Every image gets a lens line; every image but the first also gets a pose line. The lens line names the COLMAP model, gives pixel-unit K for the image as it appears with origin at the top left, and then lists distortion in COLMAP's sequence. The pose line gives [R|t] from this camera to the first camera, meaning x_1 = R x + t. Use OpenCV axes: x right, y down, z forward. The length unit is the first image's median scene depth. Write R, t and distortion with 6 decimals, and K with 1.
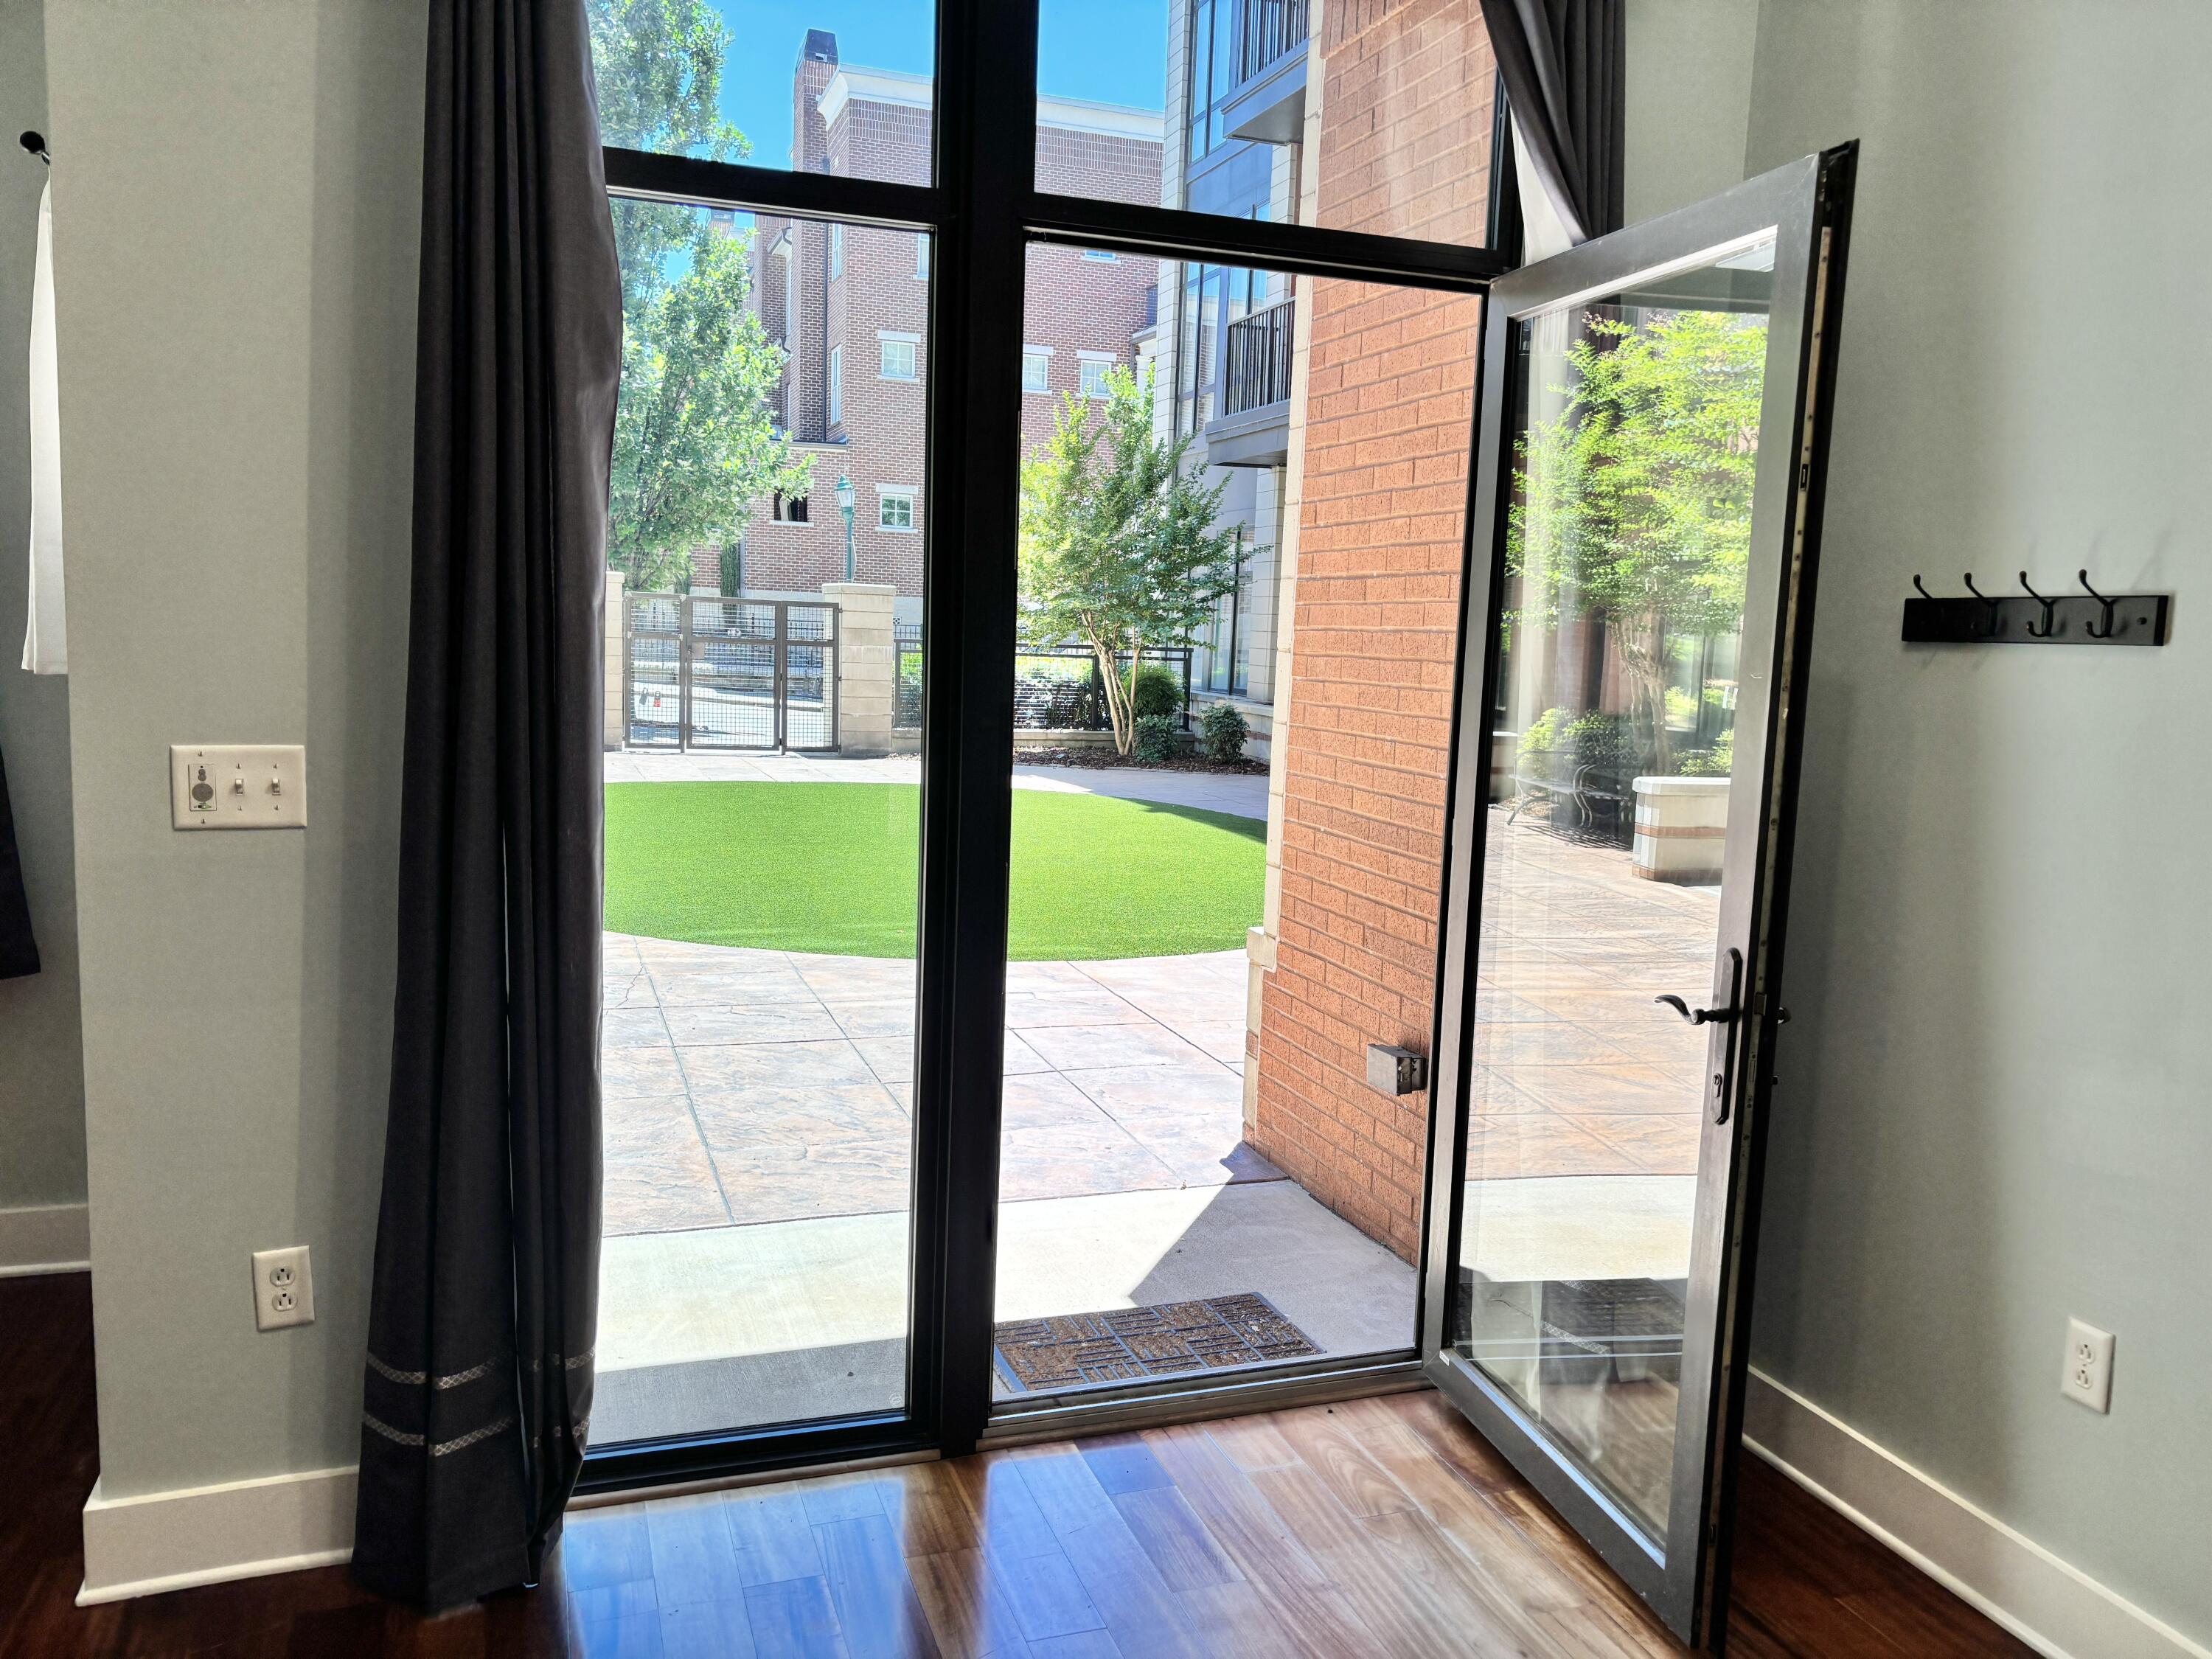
lens RADIAL K [[1657.1, 0, 1109.8], [0, 1657.1, 824.4], [0, 0, 1]] dist [0.062762, -0.071313]
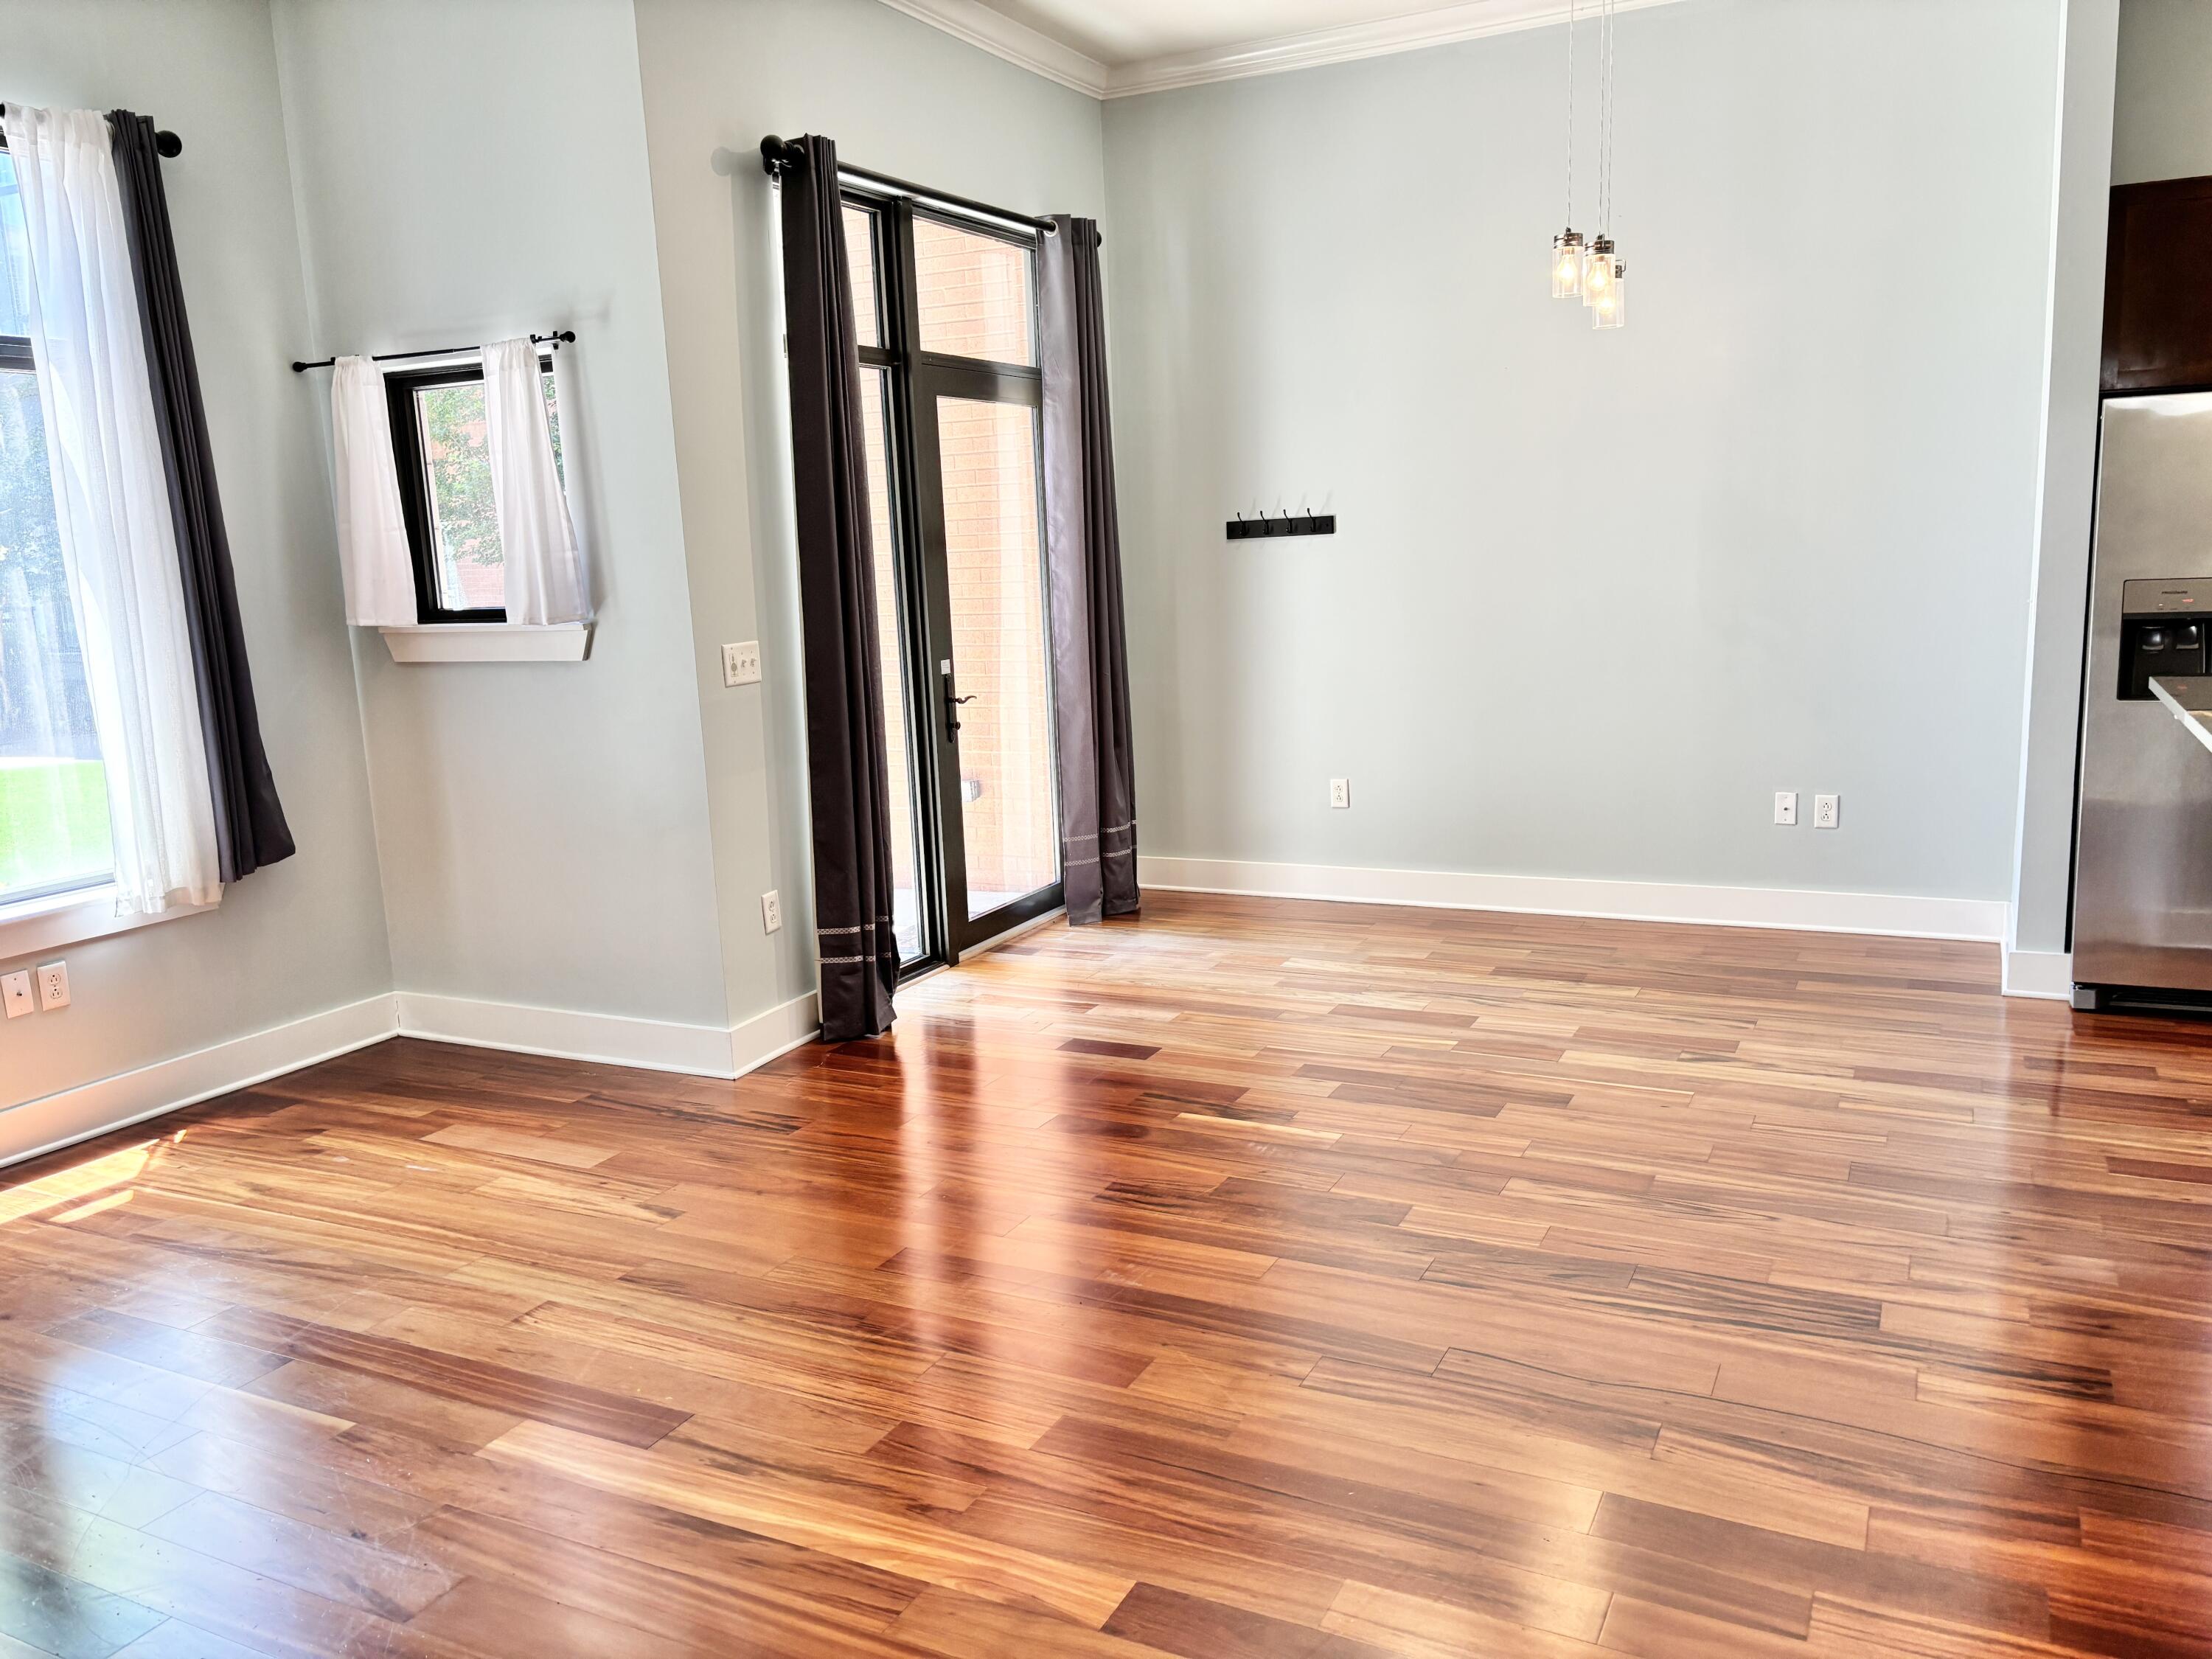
lens RADIAL K [[1657.1, 0, 1115.3], [0, 1657.1, 835.7], [0, 0, 1]] dist [0.062762, -0.071313]
pose [[0.715183, -0.186653, 0.673553, -1.546099], [0.149392, 0.982234, 0.113568, 0.020685], [-0.682785, 0.019401, 0.730362, -0.757642]]
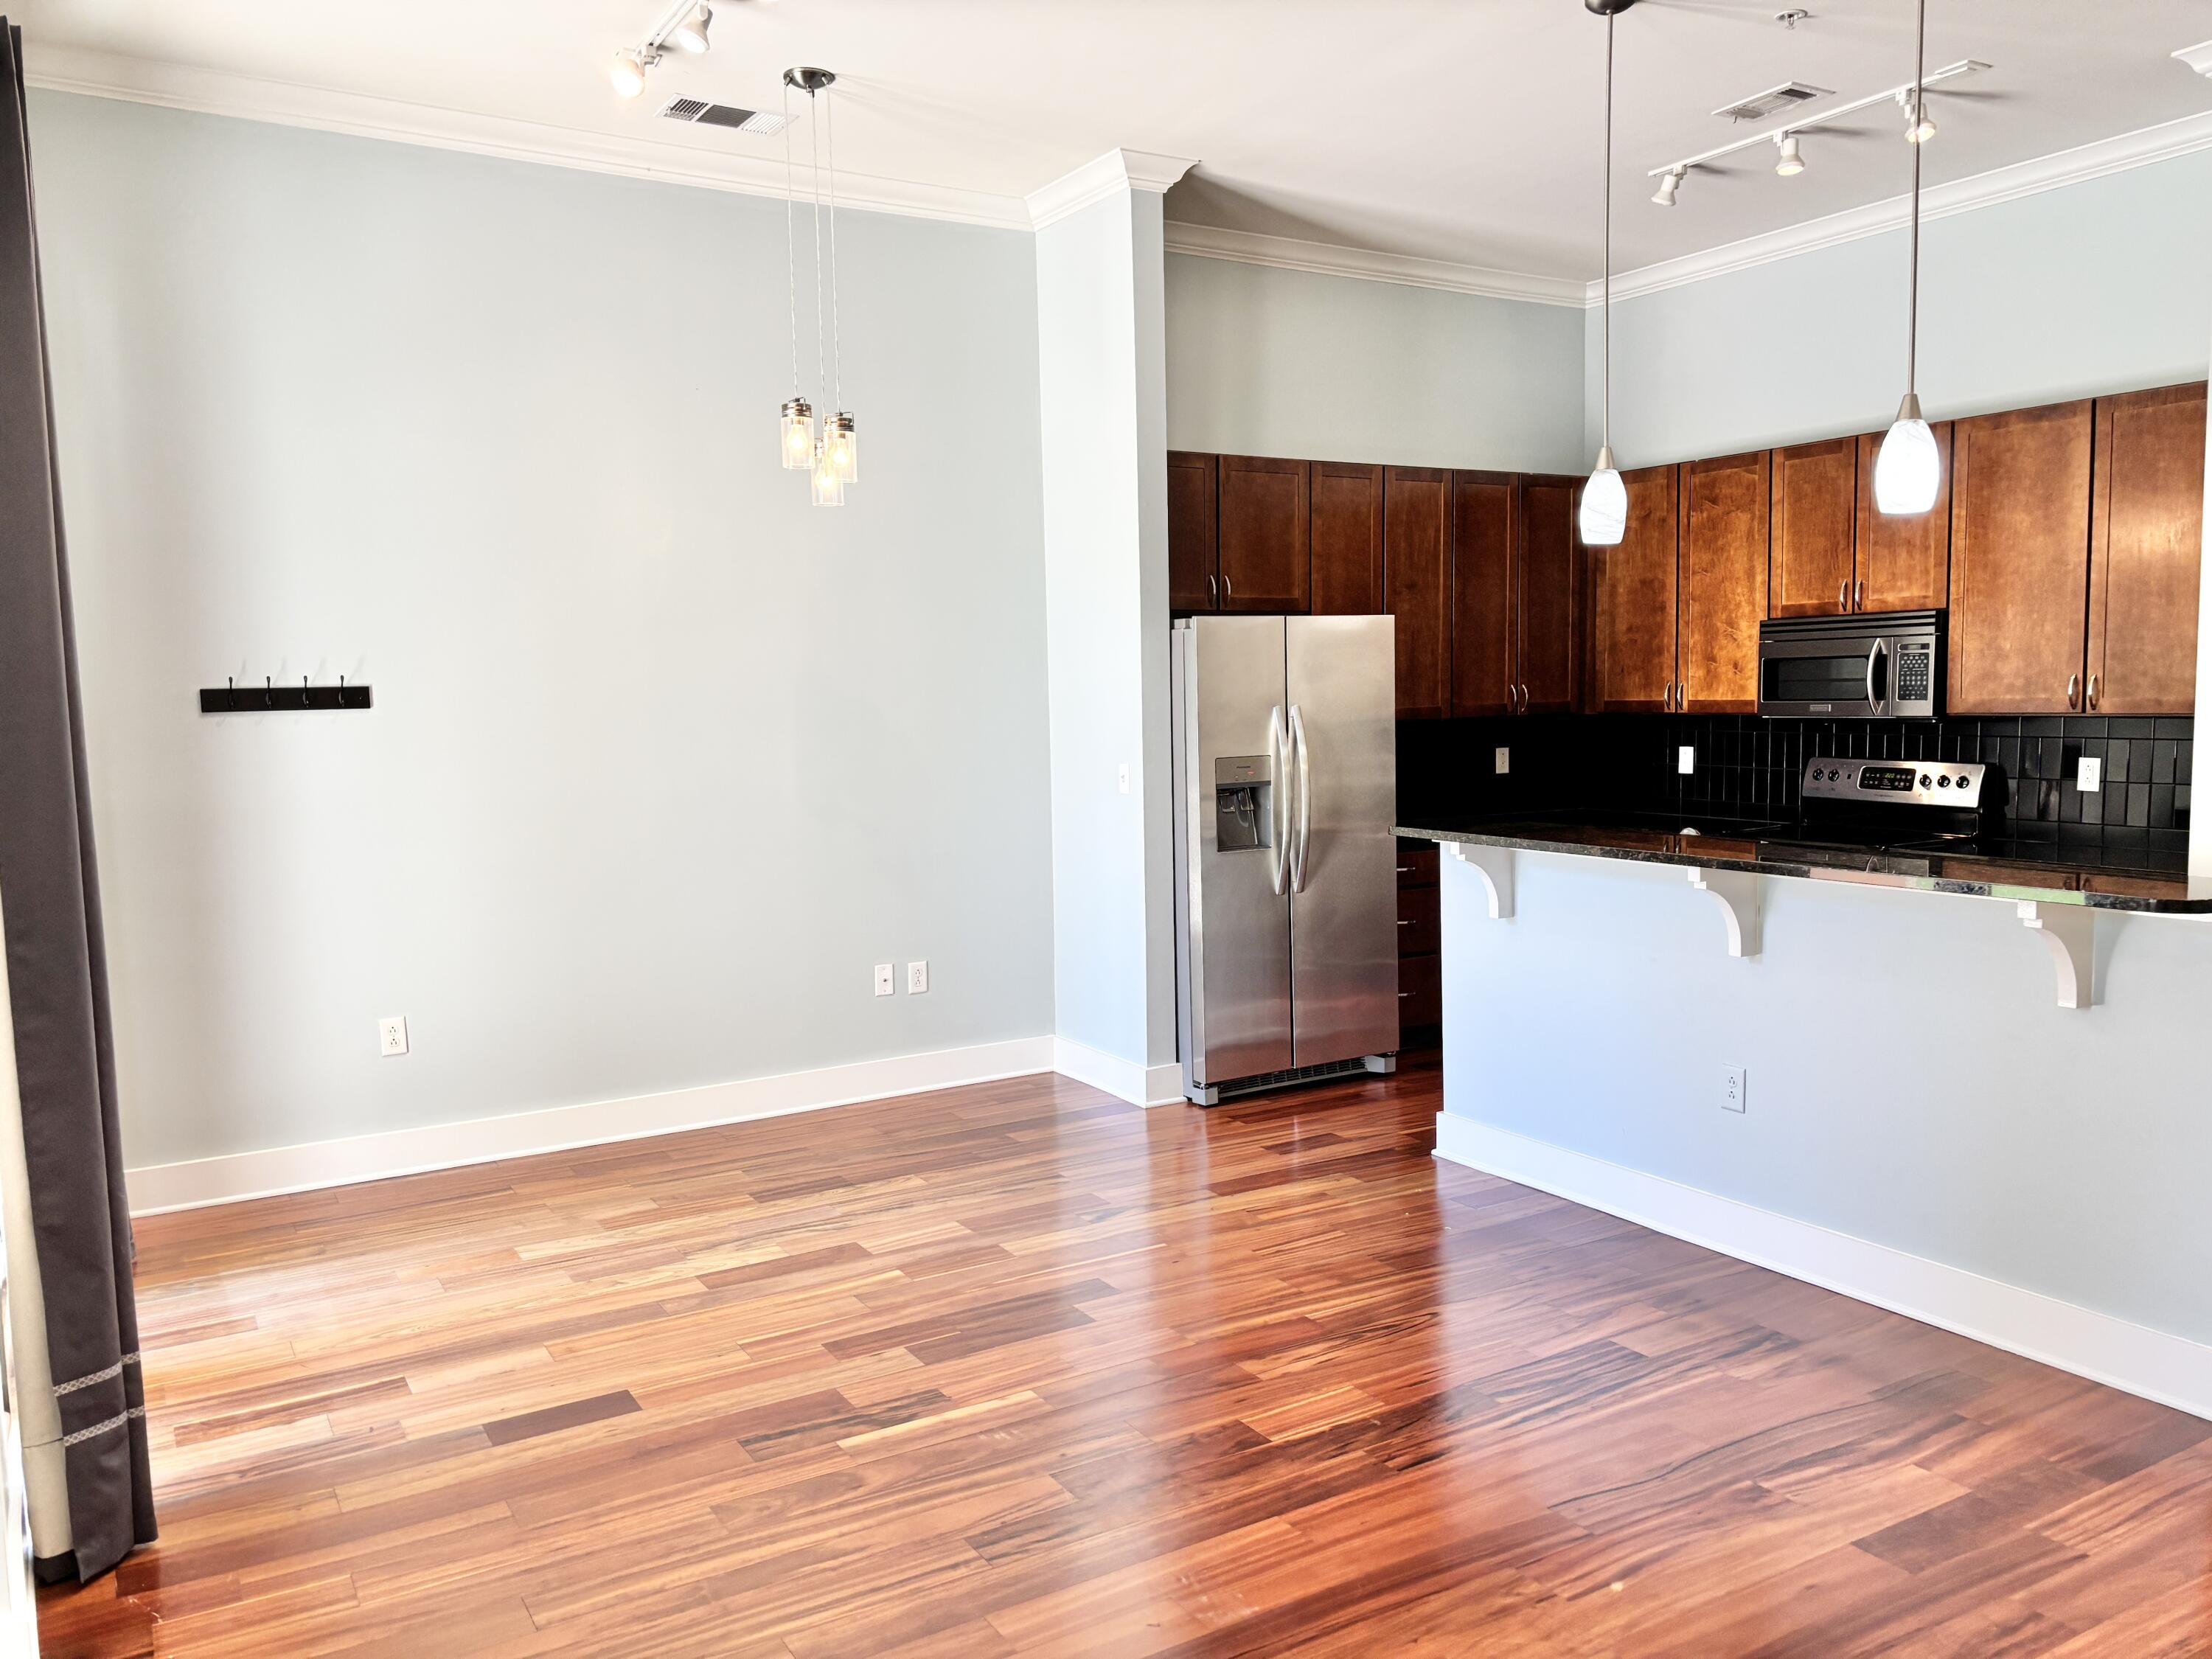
lens RADIAL K [[1657.1, 0, 1116.9], [0, 1657.1, 830.9], [0, 0, 1]] dist [0.062762, -0.071313]
pose [[-0.207954, -0.118537, 0.970929, -1.673122], [0.127401, 0.980892, 0.147040, -0.138951], [-0.969806, 0.154274, -0.188879, 0.450432]]
